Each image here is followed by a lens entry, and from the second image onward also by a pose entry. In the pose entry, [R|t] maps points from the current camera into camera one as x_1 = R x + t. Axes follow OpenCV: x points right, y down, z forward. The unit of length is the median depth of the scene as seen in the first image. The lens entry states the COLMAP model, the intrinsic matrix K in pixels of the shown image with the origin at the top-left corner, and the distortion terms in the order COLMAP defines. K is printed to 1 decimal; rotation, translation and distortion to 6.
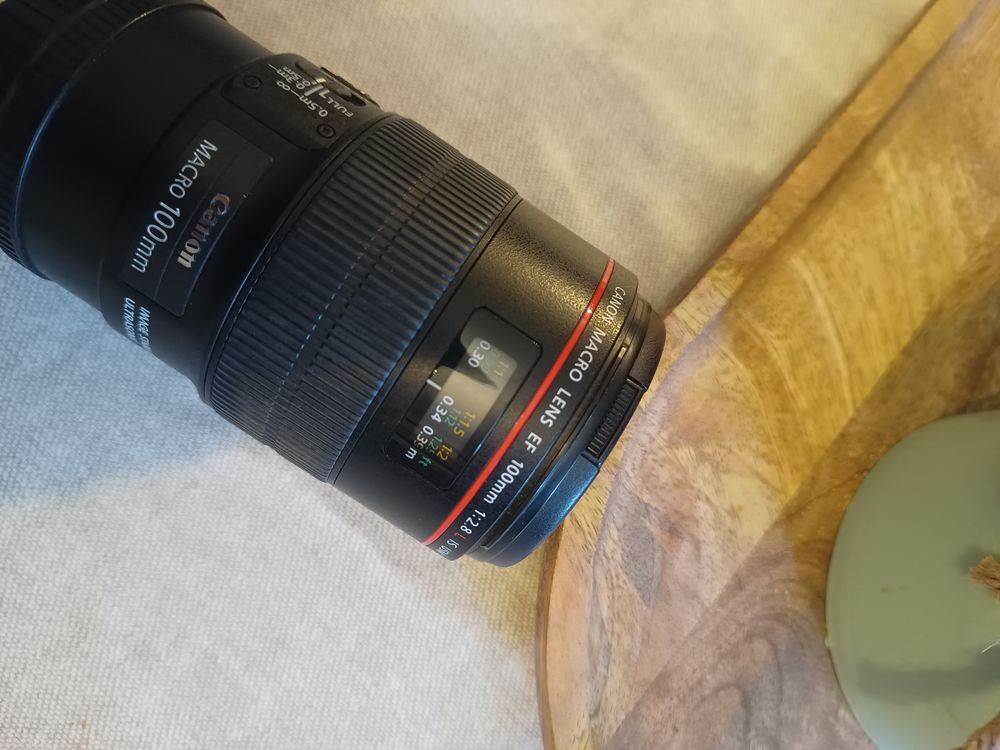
lens RADIAL K [[751.6, 0, 500.0], [0, 751.6, 375.0], [0, 0, 1]] dist [0.004083, -0.000292]
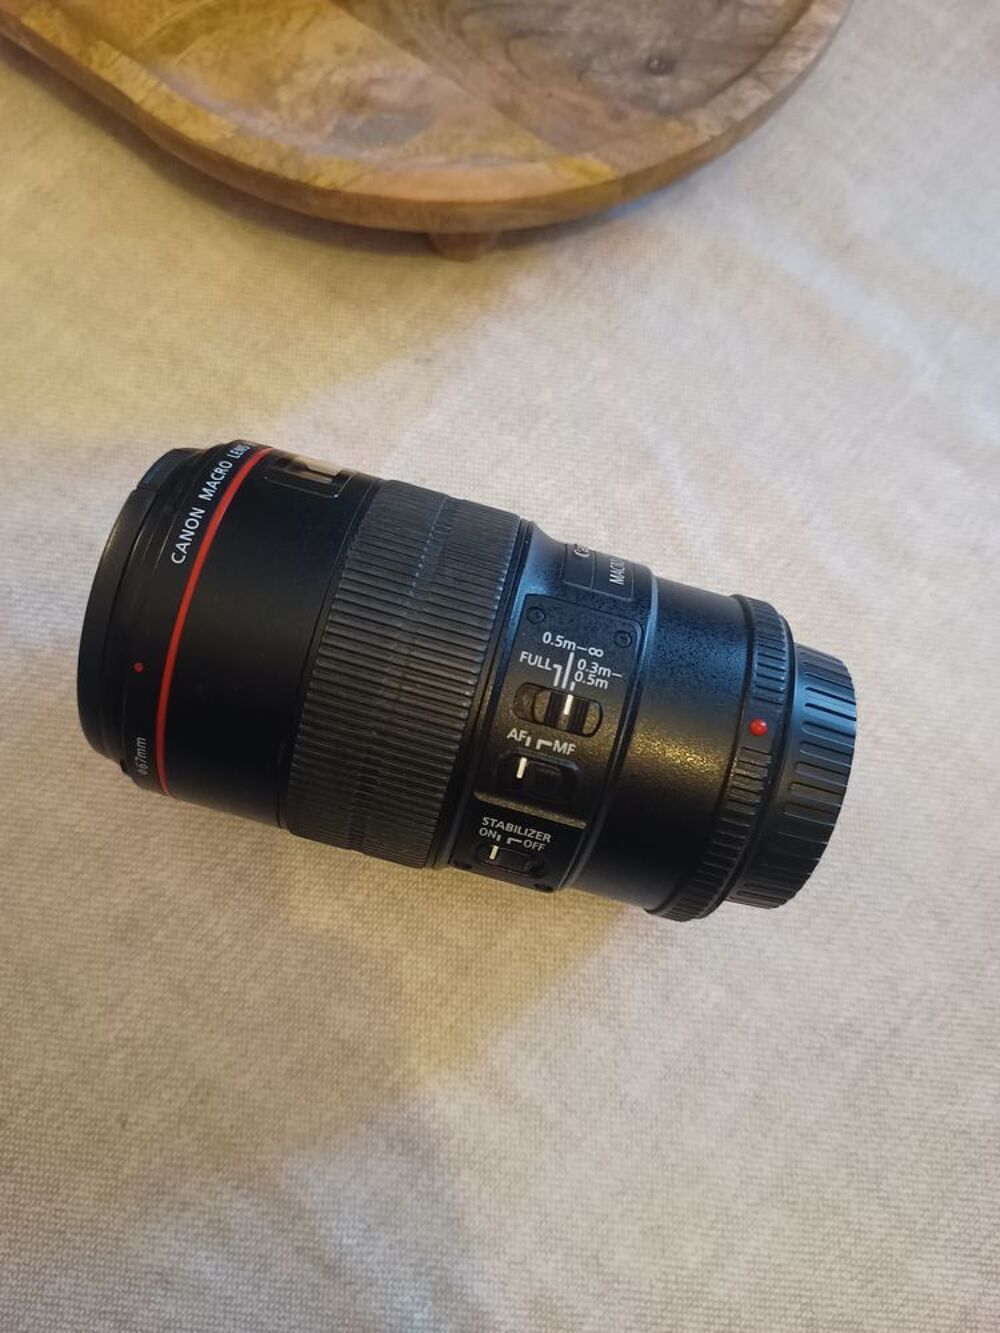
lens RADIAL K [[1001.9, 0, 464.7], [0, 1001.9, 664.1], [0, 0, 1]] dist [0.004083, -0.000292]
pose [[-0.082796, -0.996215, 0.026469, -0.567411], [0.989792, -0.079112, 0.118545, 0.124296], [-0.116002, 0.036014, 0.992596, -0.332769]]
